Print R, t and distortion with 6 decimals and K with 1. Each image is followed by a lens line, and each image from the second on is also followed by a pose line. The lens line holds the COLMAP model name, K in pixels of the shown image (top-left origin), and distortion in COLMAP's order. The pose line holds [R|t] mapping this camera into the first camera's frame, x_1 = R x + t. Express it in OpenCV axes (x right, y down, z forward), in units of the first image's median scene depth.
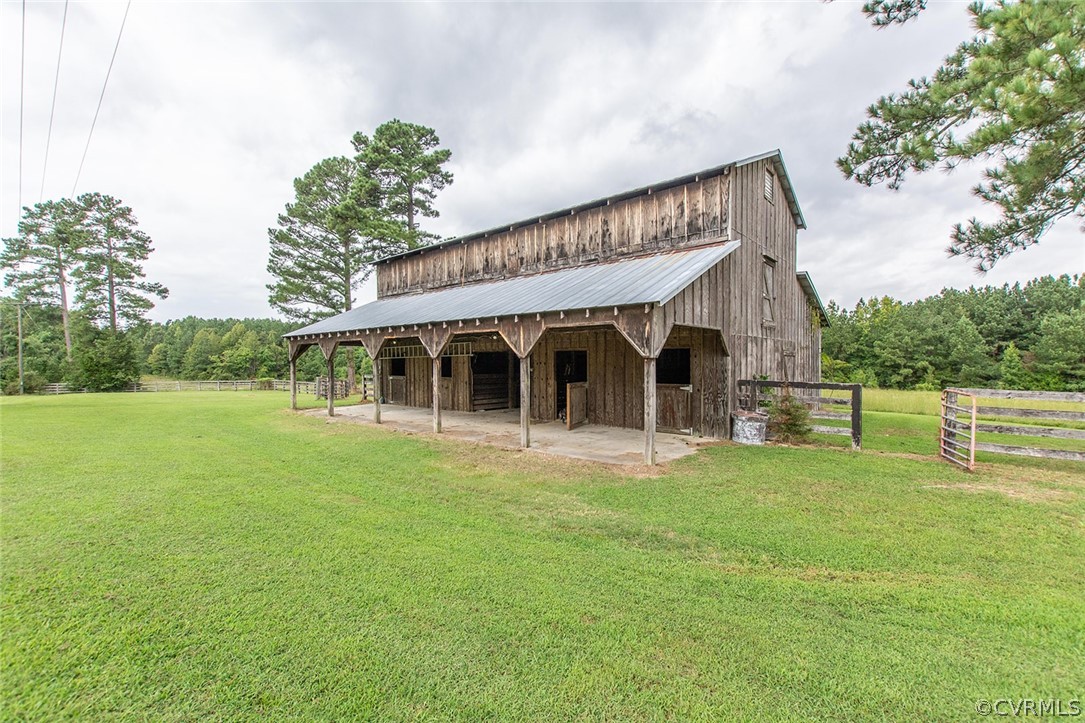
lens RADIAL K [[468.0, 0, 543.2], [0, 468.0, 365.2], [0, 0, 1]] dist [0.014903, -0.008288]
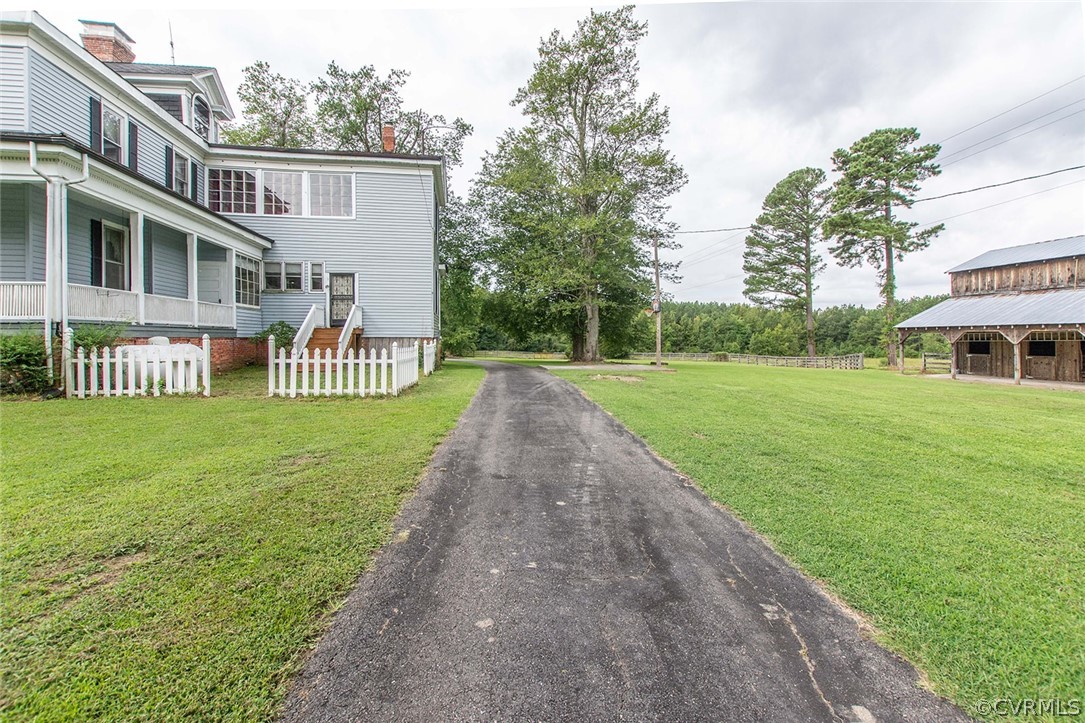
lens RADIAL K [[479.1, 0, 540.9], [0, 479.1, 337.4], [0, 0, 1]] dist [0.010195, -0.004293]
pose [[0.761981, 0.000358, -0.647599, -0.149579], [-0.003393, 0.999988, -0.003440, -0.006797], [0.647590, 0.004819, 0.761974, -0.360576]]
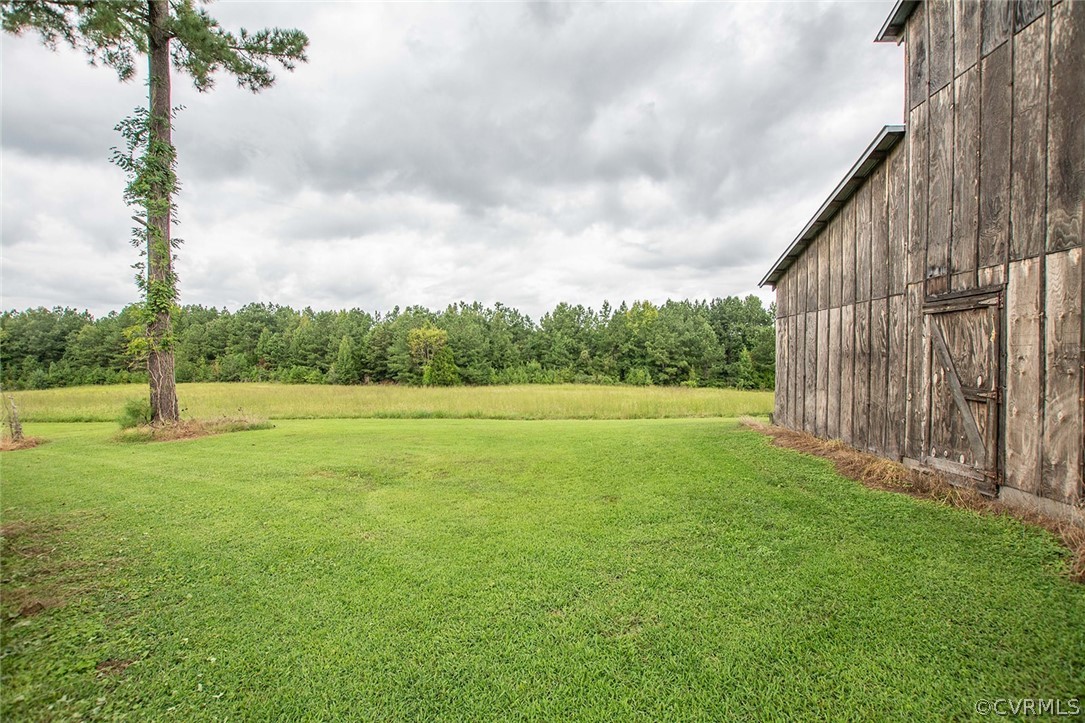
lens RADIAL K [[479.4, 0, 543.1], [0, 479.4, 366.3], [0, 0, 1]] dist [-0.035075, 0.006528]
pose [[0.793306, 0.004763, 0.608804, -0.231131], [-0.007161, 0.999973, 0.001508, 0.007201], [-0.608781, -0.005556, 0.793319, 0.472018]]
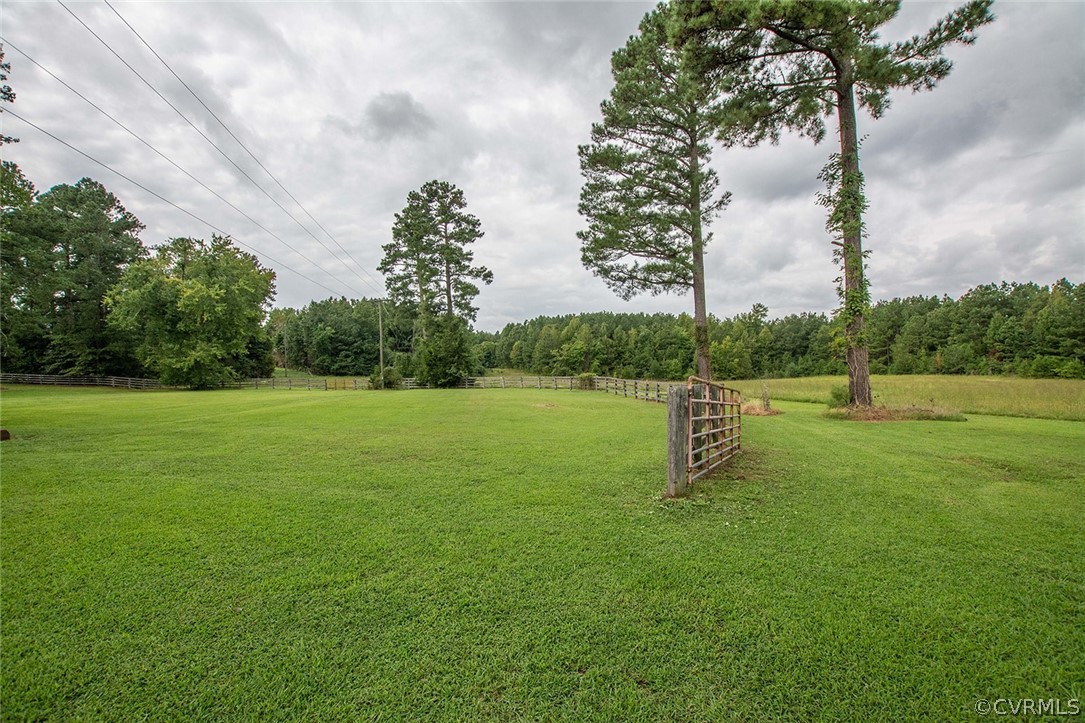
lens RADIAL K [[479.4, 0, 543.1], [0, 479.4, 366.3], [0, 0, 1]] dist [-0.035075, 0.006528]
pose [[0.789924, -0.005309, -0.613181, -0.208445], [0.015919, 0.999803, 0.011852, 0.006497], [0.612998, -0.019123, 0.789853, 0.420316]]
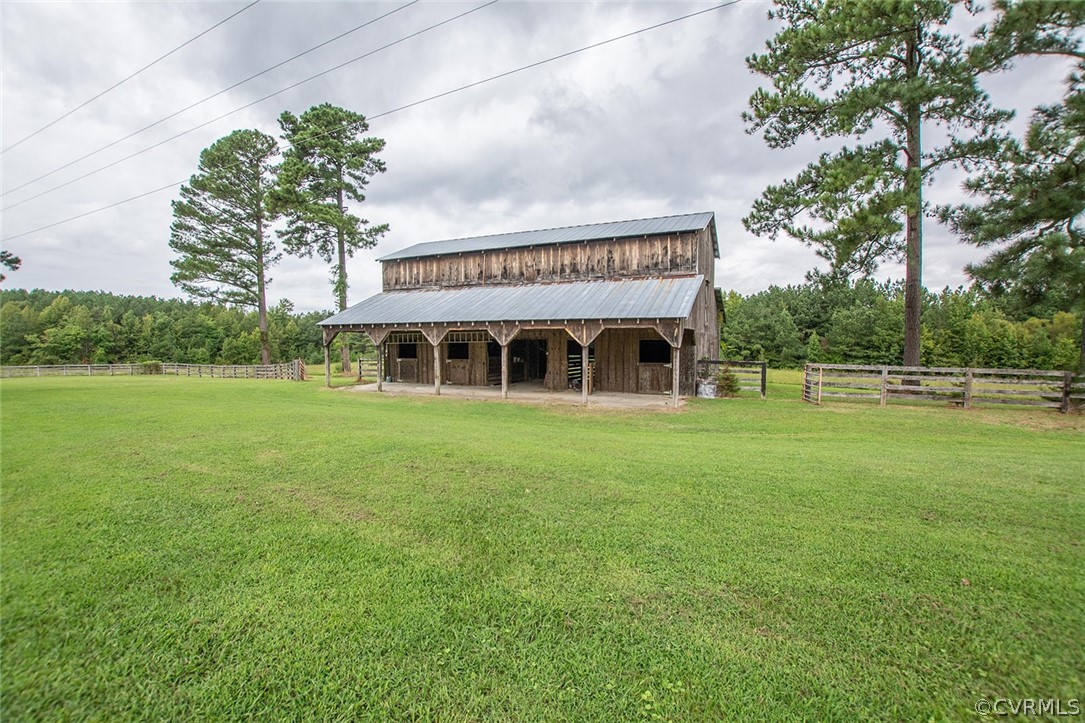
lens RADIAL K [[479.4, 0, 543.1], [0, 479.4, 366.3], [0, 0, 1]] dist [-0.035075, 0.006528]
pose [[0.963396, -0.009021, 0.267930, -0.121617], [-0.002341, 0.999113, 0.042056, -0.003435], [-0.268072, -0.041144, 0.962520, -0.099558]]
